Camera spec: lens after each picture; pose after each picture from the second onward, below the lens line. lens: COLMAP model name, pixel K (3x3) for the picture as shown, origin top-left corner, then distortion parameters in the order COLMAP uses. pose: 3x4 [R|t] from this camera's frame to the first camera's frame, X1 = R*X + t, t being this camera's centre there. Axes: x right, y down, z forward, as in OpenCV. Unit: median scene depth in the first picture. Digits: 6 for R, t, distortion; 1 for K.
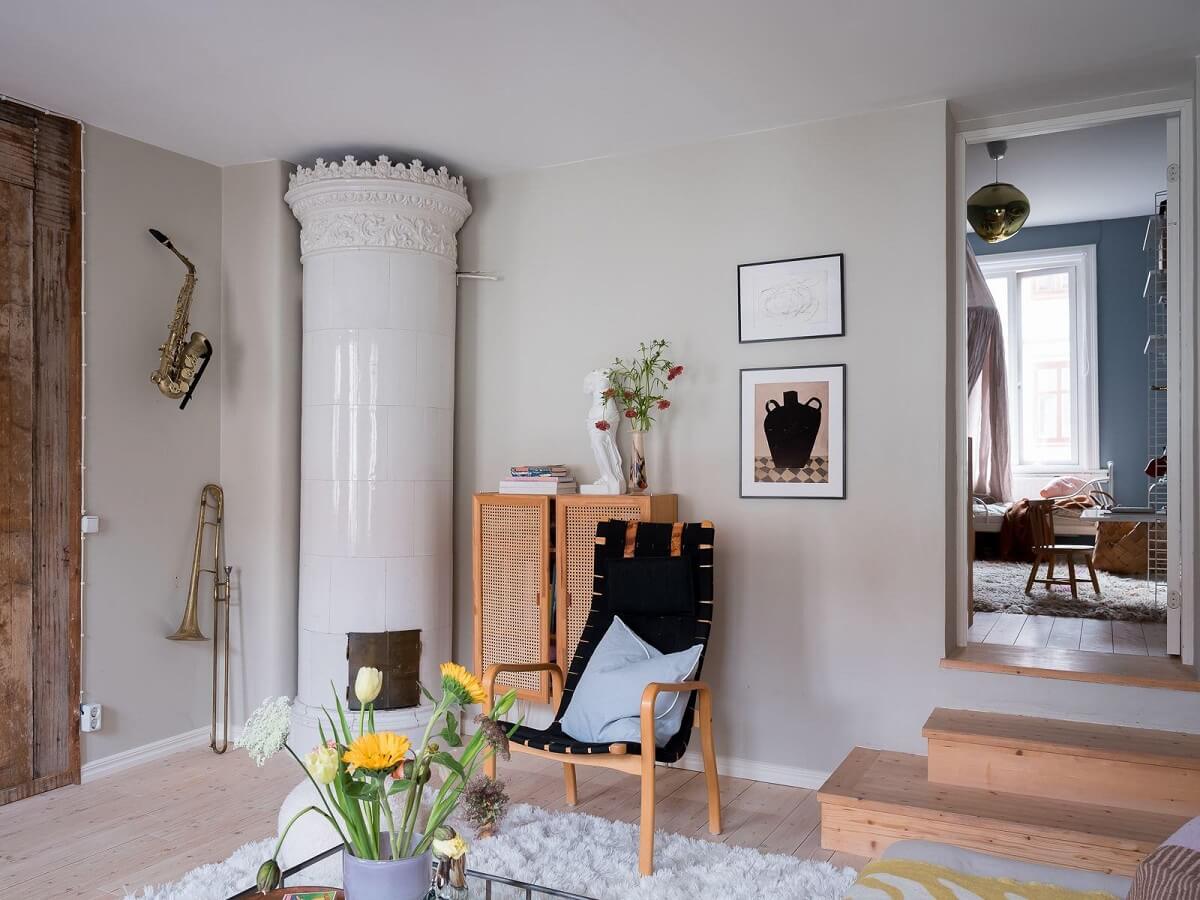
lens RADIAL K [[985.0, 0, 520.6], [0, 985.0, 468.0], [0, 0, 1]] dist [0.009498, -0.020663]
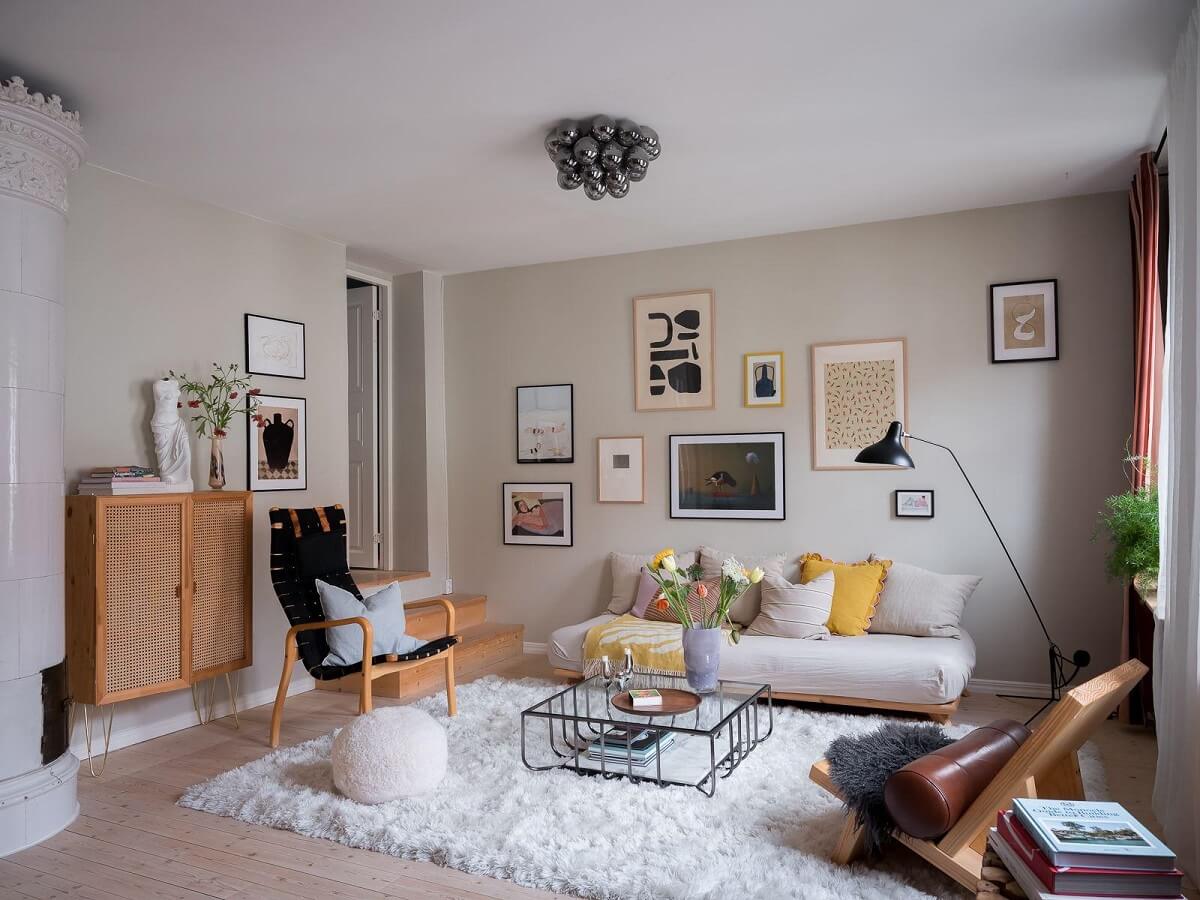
lens RADIAL K [[897.7, 0, 603.9], [0, 897.7, 444.8], [0, 0, 1]] dist [-0.004124, -0.003214]
pose [[-0.055992, 0.028683, 0.998019, -1.052353], [0.013773, 0.999514, -0.027953, 0.008286], [-0.998336, 0.012181, -0.056359, 0.641232]]
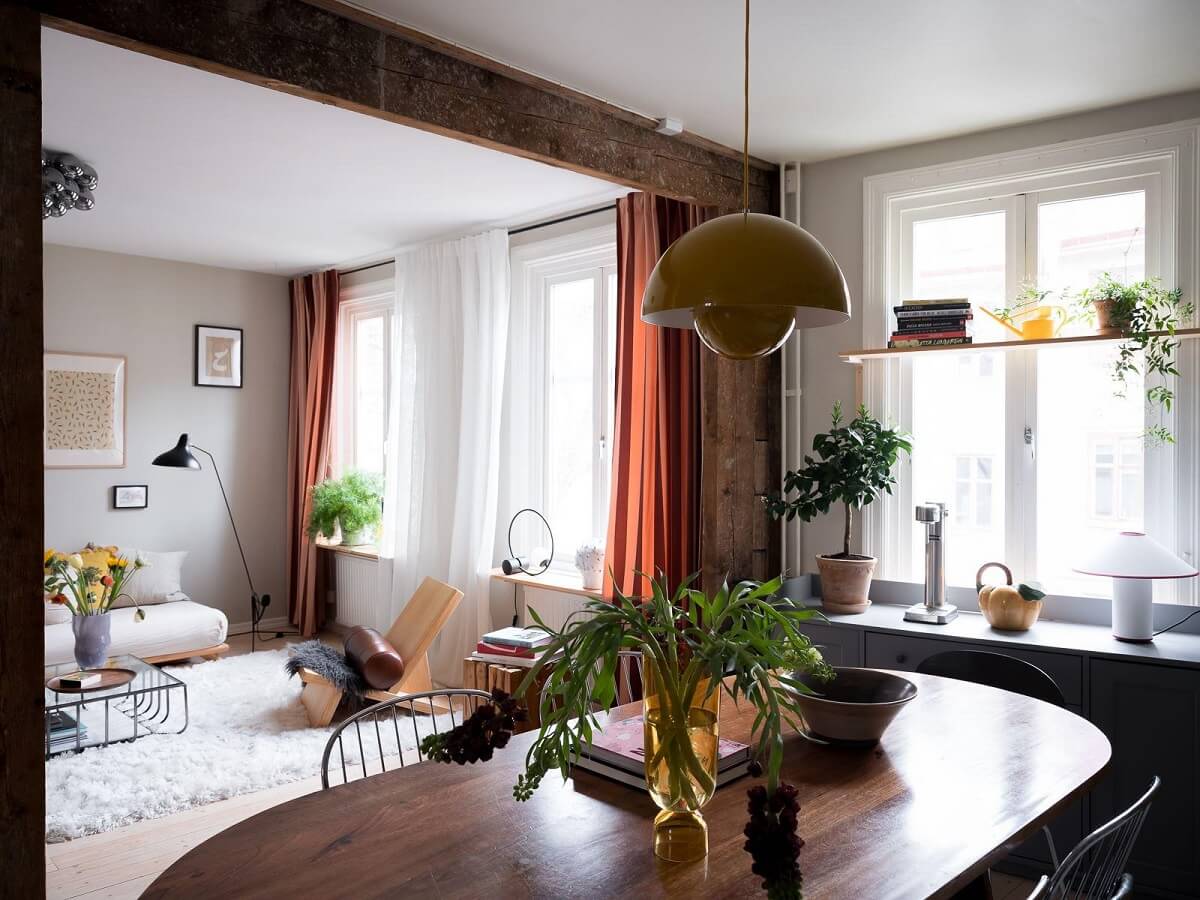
lens RADIAL K [[897.7, 0, 609.7], [0, 897.7, 445.4], [0, 0, 1]] dist [-0.004124, -0.003214]
pose [[-0.959736, -0.006215, 0.280834, -1.004812], [-0.005352, 0.999978, 0.003841, -0.037005], [-0.280852, 0.002184, -0.959749, 1.389026]]
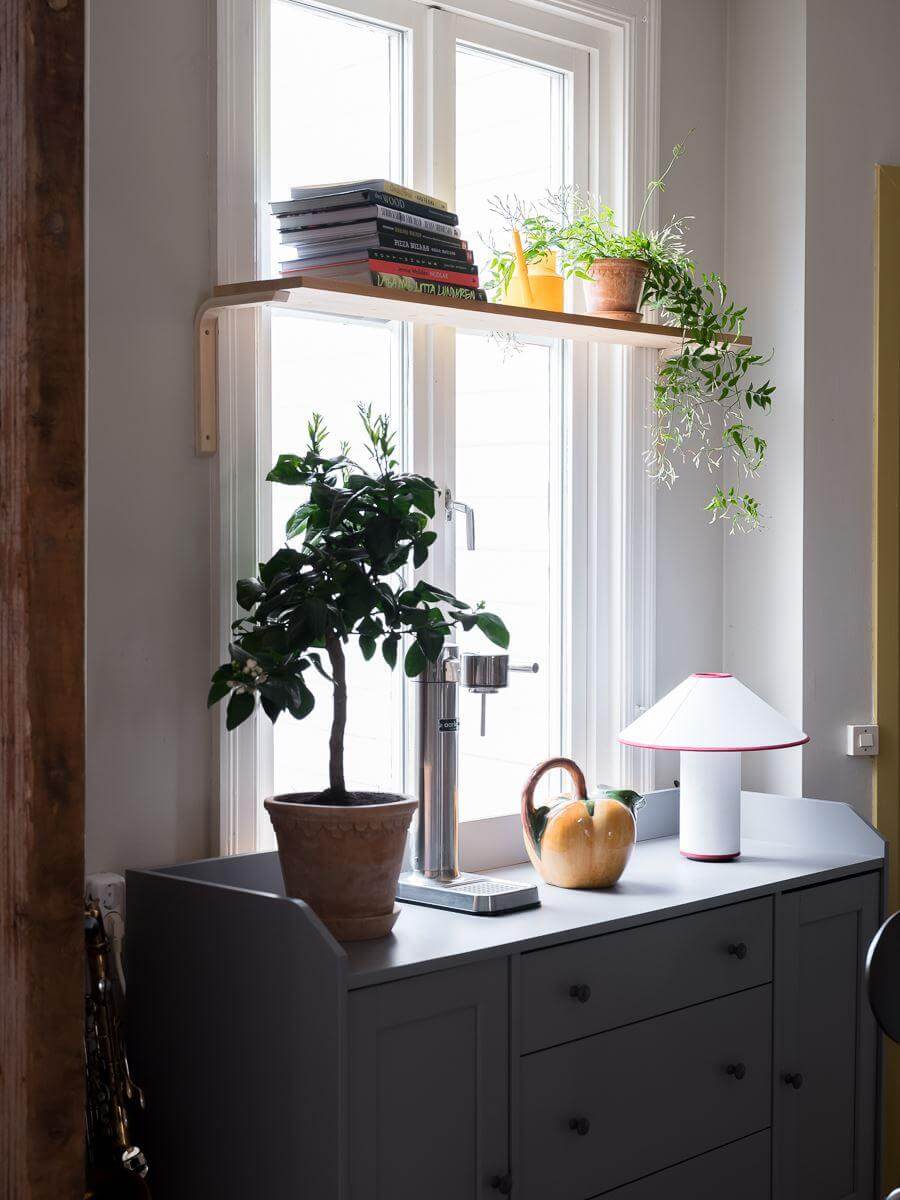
lens RADIAL K [[1897.6, 0, 475.6], [0, 1897.6, 581.1], [0, 0, 1]] dist [0.010672, 0.000000]
pose [[-0.413226, 0.009650, -0.910577, -0.317645], [-0.004887, 0.999906, 0.012814, -0.019480], [0.910615, 0.009745, -0.413140, 0.822269]]
